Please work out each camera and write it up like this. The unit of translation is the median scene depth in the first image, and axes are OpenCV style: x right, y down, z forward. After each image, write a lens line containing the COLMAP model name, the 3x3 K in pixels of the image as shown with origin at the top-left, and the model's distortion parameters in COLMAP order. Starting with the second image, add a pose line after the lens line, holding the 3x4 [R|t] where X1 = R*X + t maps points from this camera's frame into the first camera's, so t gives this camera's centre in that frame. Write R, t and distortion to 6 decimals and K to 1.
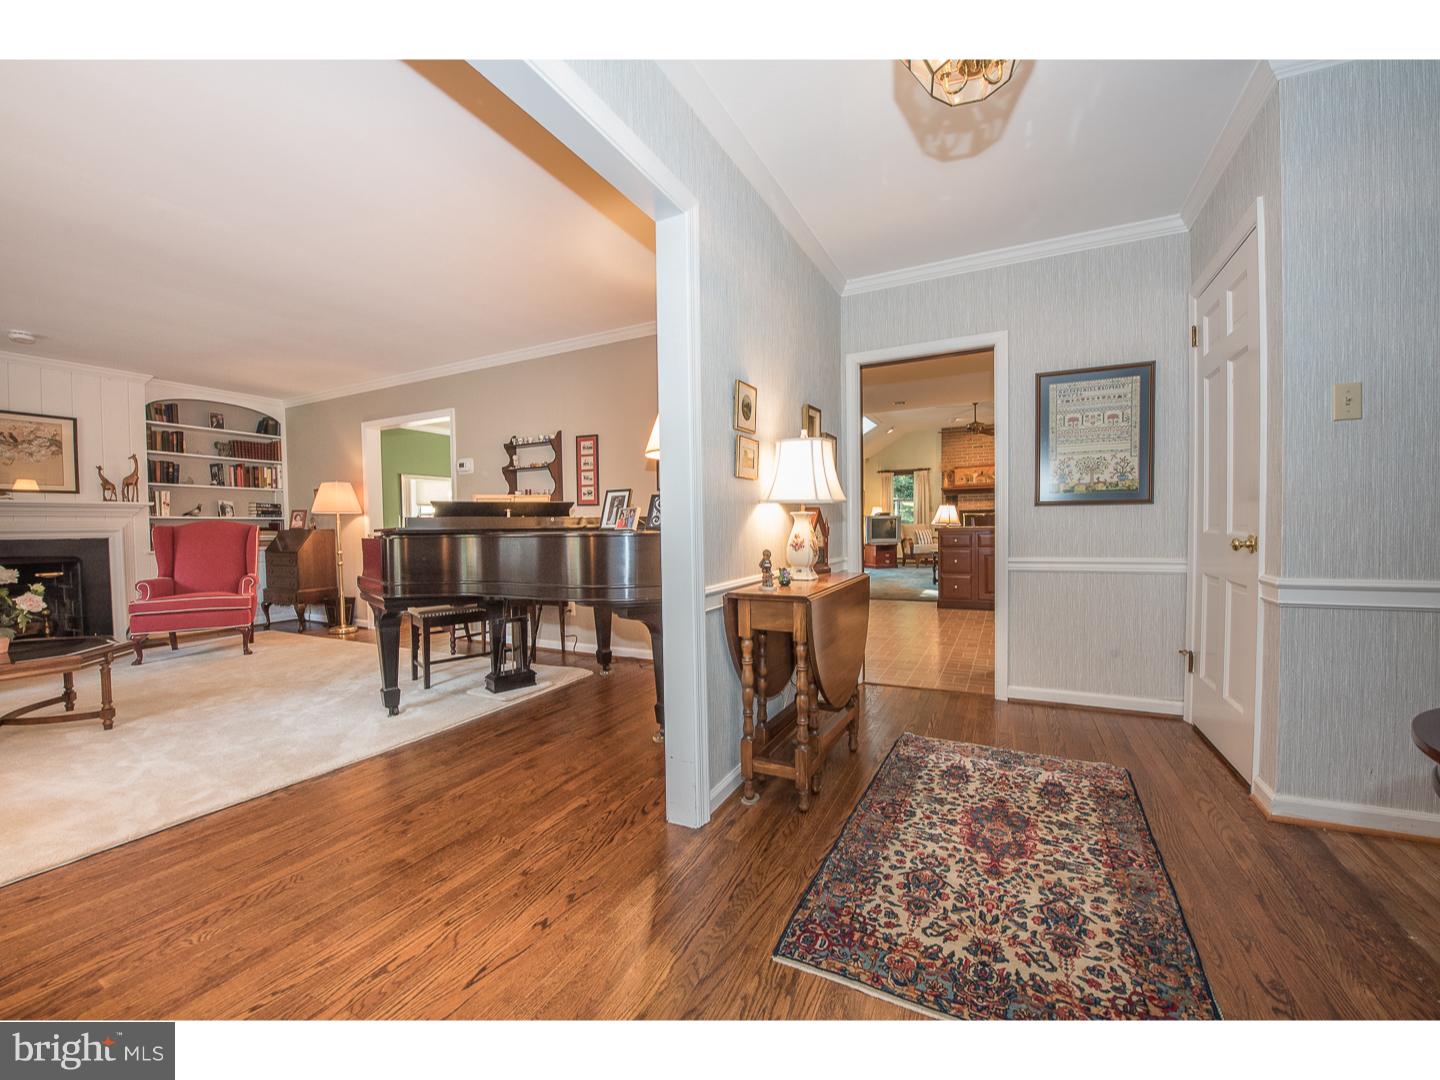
lens RADIAL K [[569.9, 0, 724.2], [0, 569.9, 543.8], [0, 0, 1]] dist [-0.001478, -0.011090]
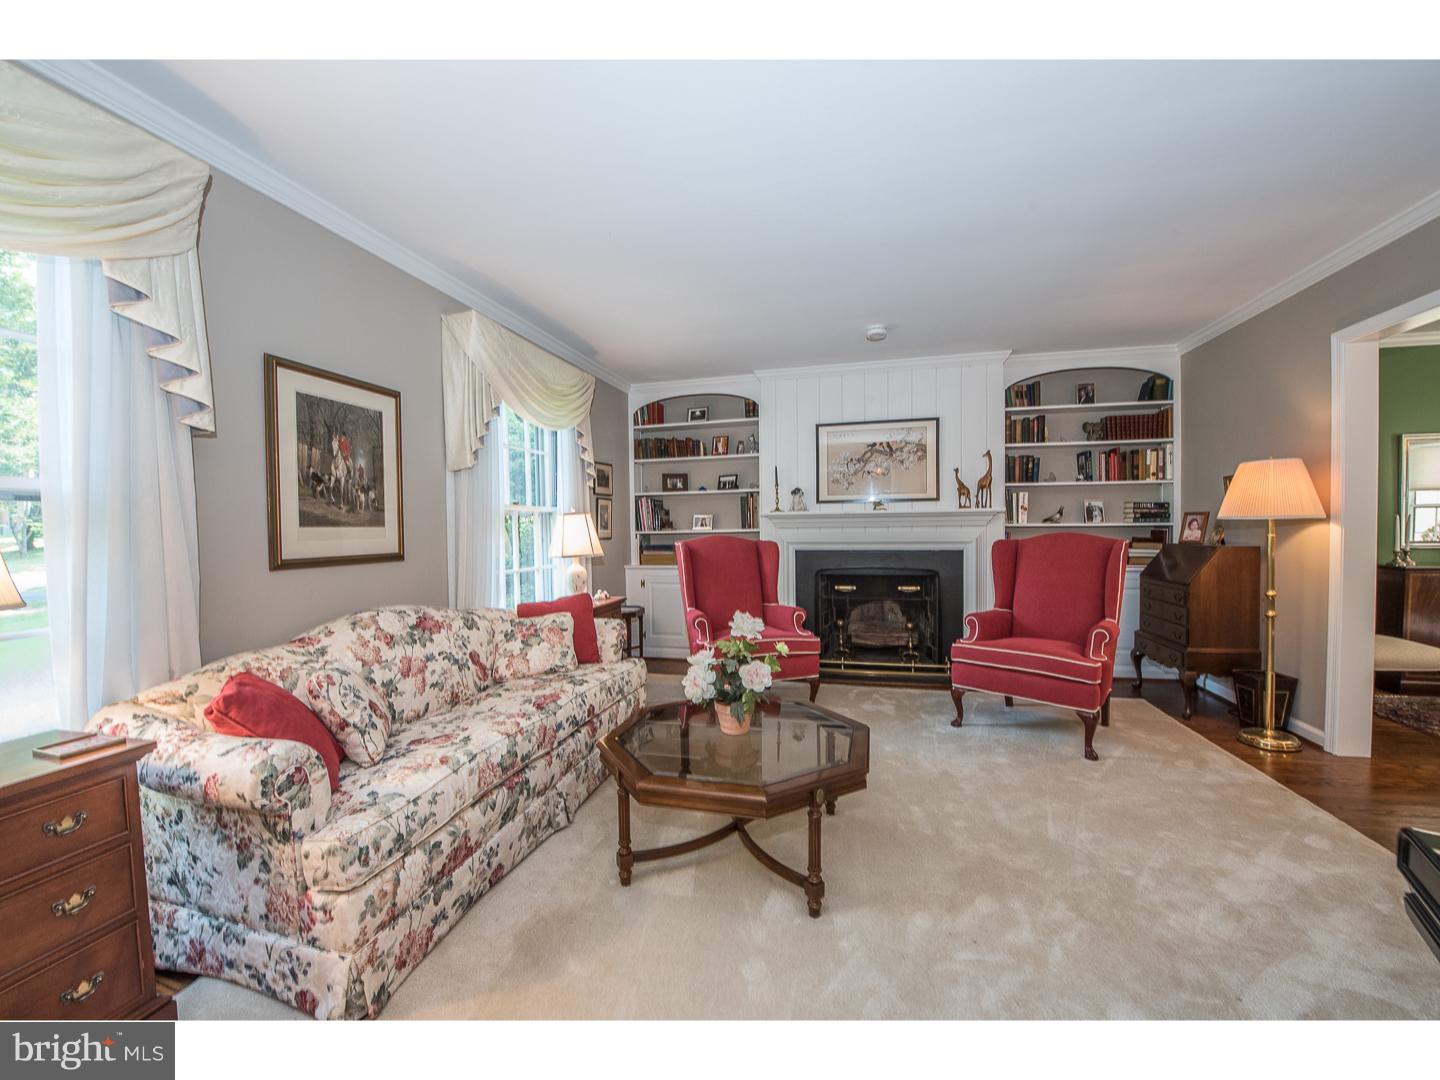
lens RADIAL K [[569.9, 0, 724.2], [0, 569.9, 543.8], [0, 0, 1]] dist [-0.001478, -0.011090]
pose [[0.223887, 0.037458, -0.973895, -0.286264], [-0.021817, 0.999203, 0.033416, -0.037323], [0.974371, 0.013766, 0.224526, 0.393111]]
